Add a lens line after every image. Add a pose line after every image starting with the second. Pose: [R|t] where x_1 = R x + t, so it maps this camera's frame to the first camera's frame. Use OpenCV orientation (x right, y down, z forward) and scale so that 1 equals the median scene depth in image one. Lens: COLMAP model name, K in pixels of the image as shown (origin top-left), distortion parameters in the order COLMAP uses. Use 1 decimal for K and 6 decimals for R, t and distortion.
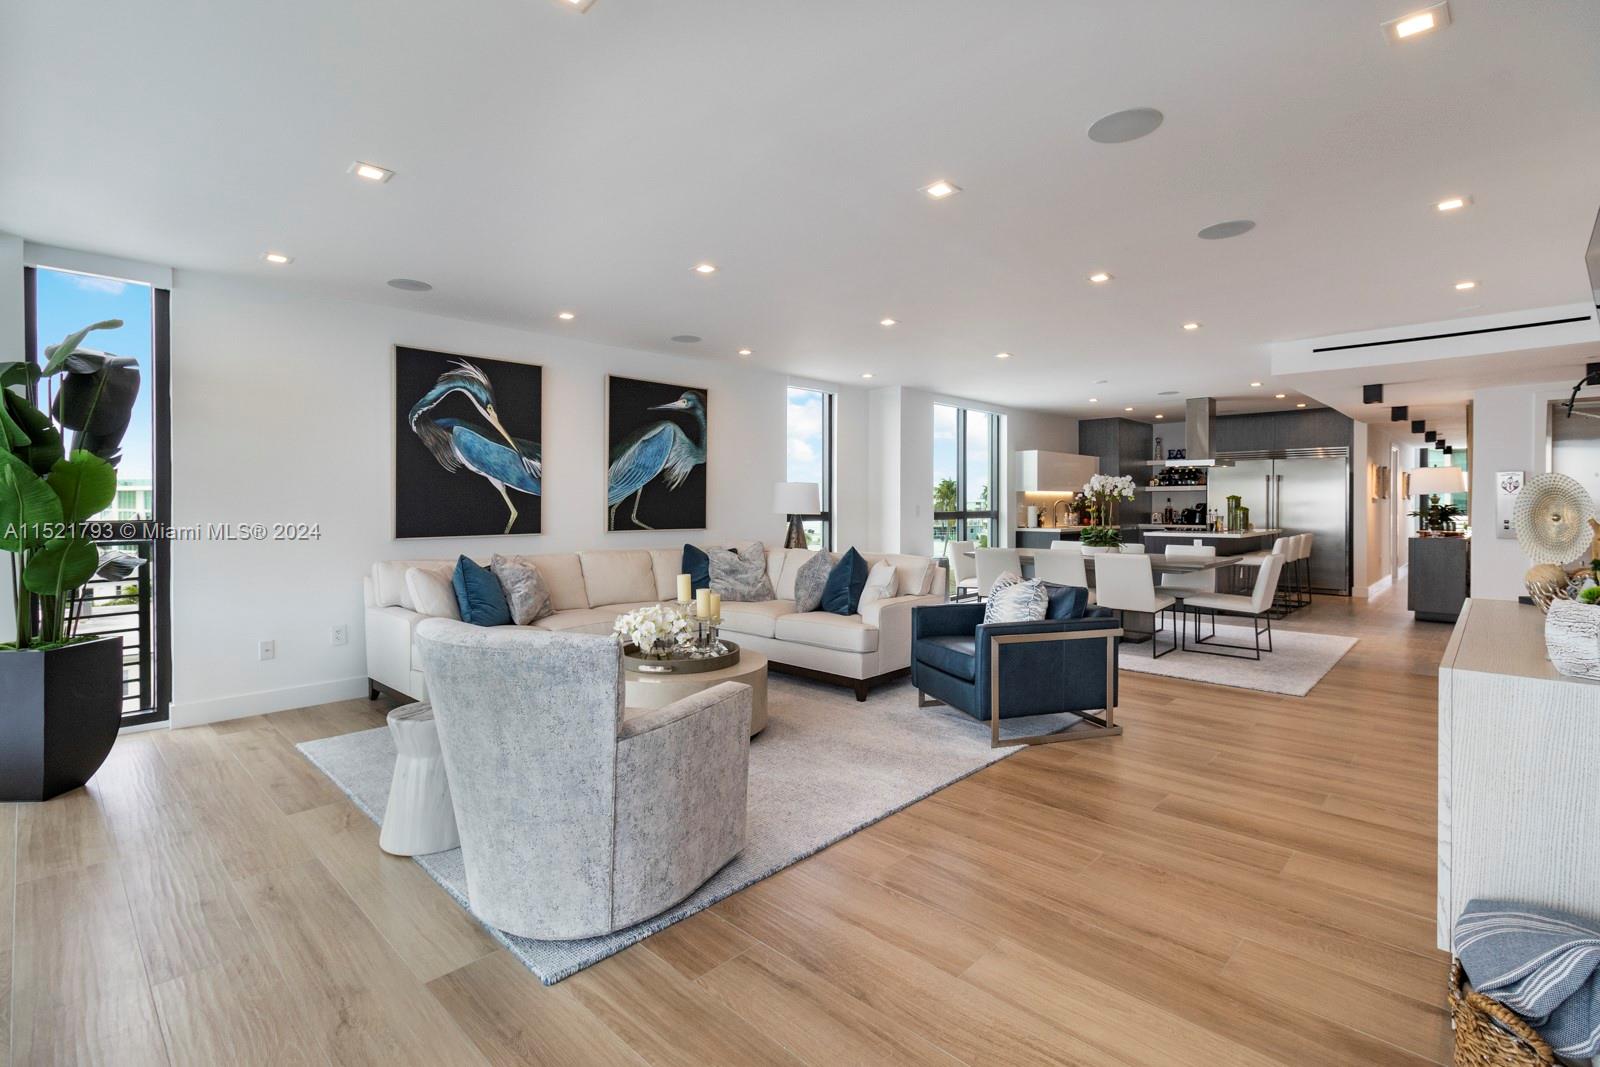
lens RADIAL K [[734.1, 0, 800.6], [0, 734.1, 508.9], [0, 0, 1]] dist [0.003082, 0.000376]
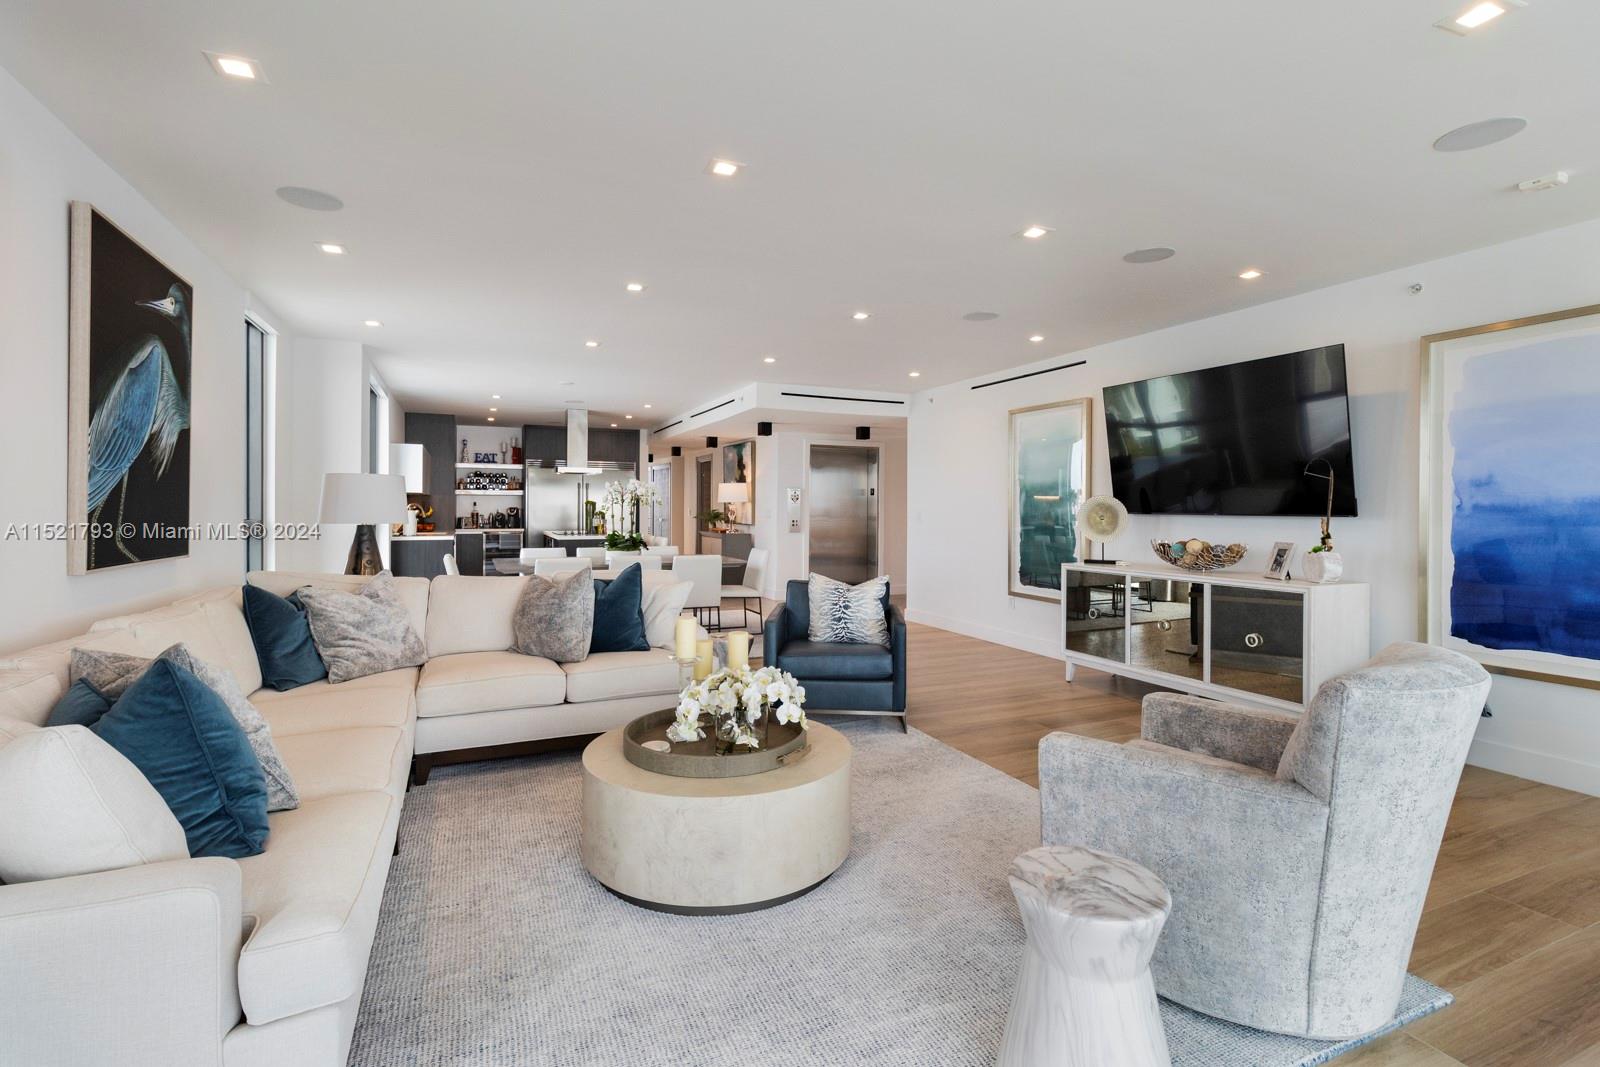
lens RADIAL K [[734.1, 0, 800.6], [0, 734.1, 508.9], [0, 0, 1]] dist [0.003082, 0.000376]
pose [[0.376801, 0.002806, 0.926290, -0.321903], [0.000023, 0.999995, -0.003039, -0.002756], [-0.926294, 0.001166, 0.376800, 0.289873]]
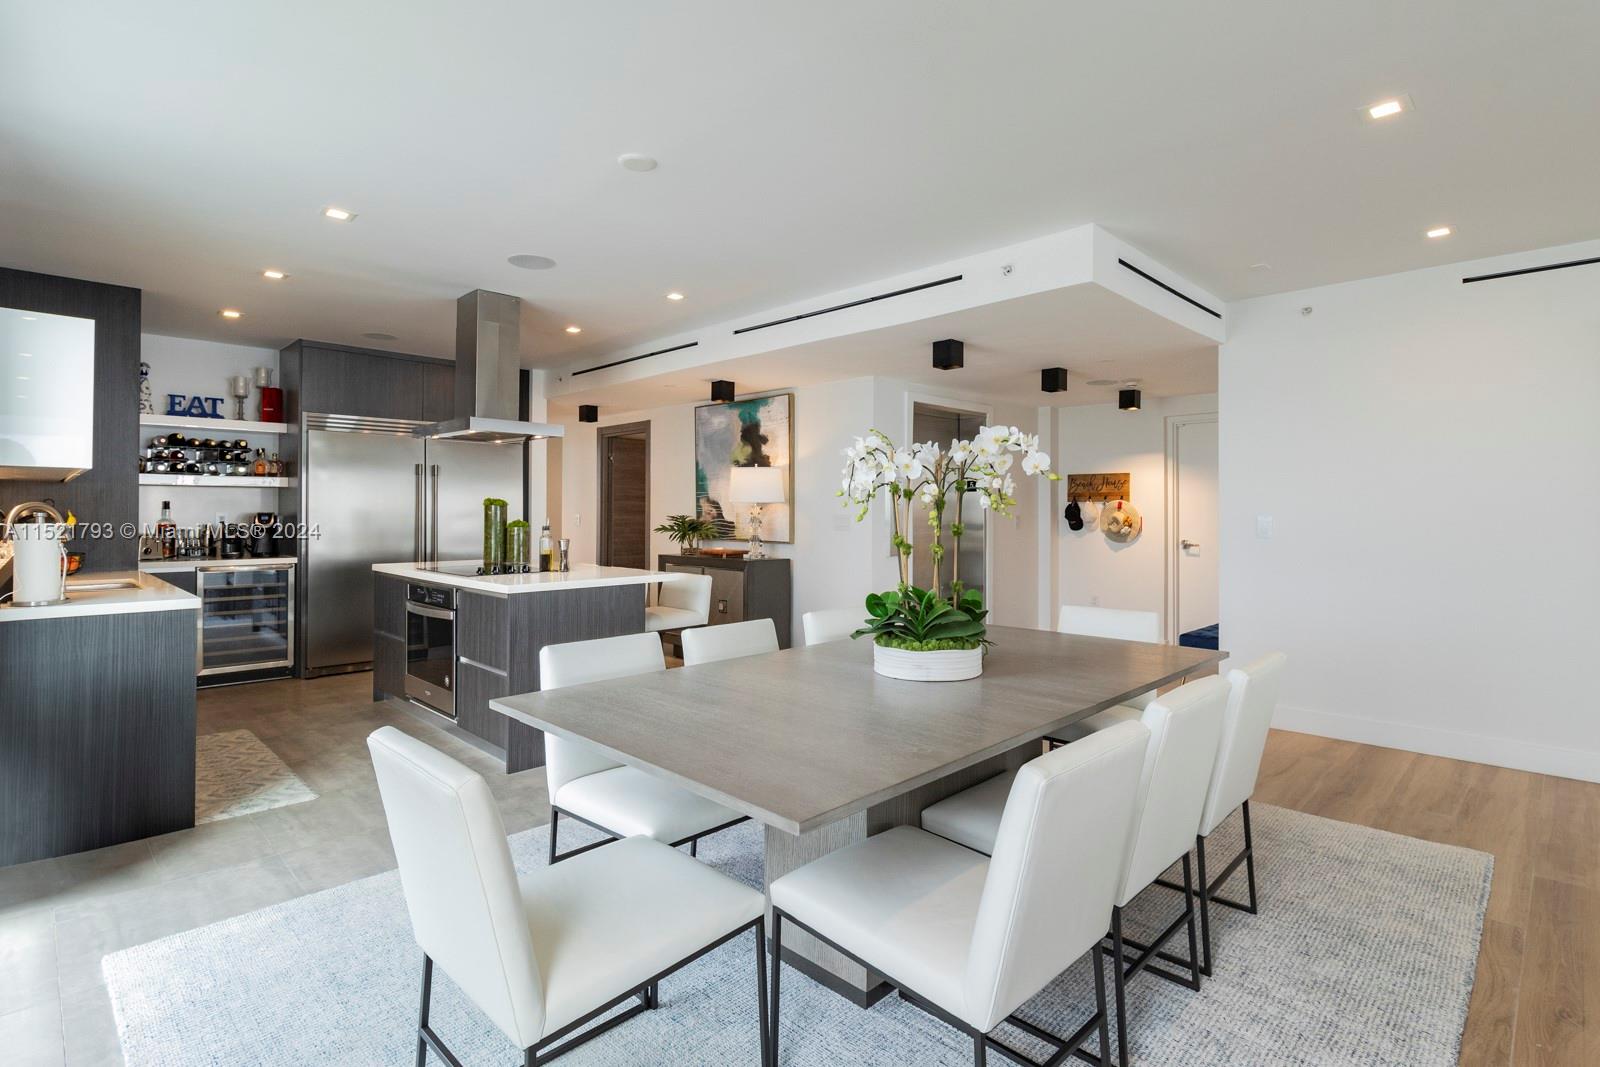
lens RADIAL K [[781.9, 0, 800.3], [0, 781.9, 508.5], [0, 0, 1]] dist [0.000645, -0.000082]
pose [[0.022443, 0.006039, 0.999730, 0.045103], [0.003940, 0.999973, -0.006129, -0.007679], [-0.999740, 0.004077, 0.022419, 0.785400]]
